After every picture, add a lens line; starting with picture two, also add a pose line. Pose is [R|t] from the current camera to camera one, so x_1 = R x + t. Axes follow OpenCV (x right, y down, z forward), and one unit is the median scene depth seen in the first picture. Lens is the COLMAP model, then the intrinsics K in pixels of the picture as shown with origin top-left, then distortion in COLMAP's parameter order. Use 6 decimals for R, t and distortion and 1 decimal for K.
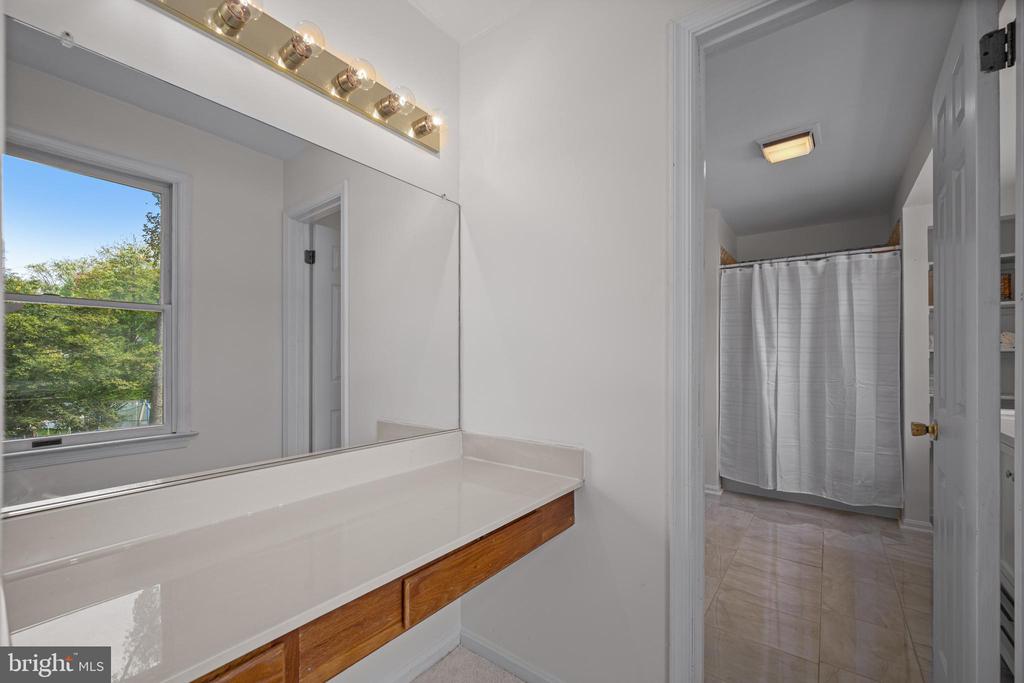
lens RADIAL K [[416.4, 0, 512.8], [0, 416.4, 355.3], [0, 0, 1]] dist [0.000049, -0.000081]
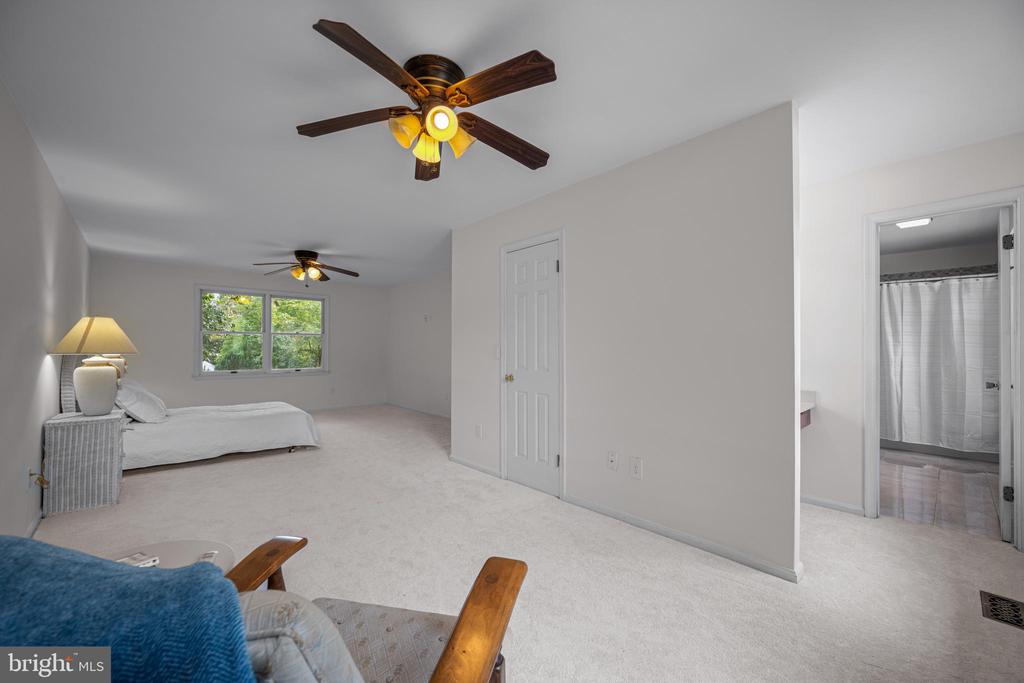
lens RADIAL K [[405.0, 0, 512.0], [0, 405.0, 341.5], [0, 0, 1]] dist [-0.000207, -0.000020]
pose [[0.984416, 0.000130, -0.175857, -0.460869], [-0.001049, 0.999986, -0.005129, -0.013908], [0.175854, 0.005234, 0.984402, -0.634324]]
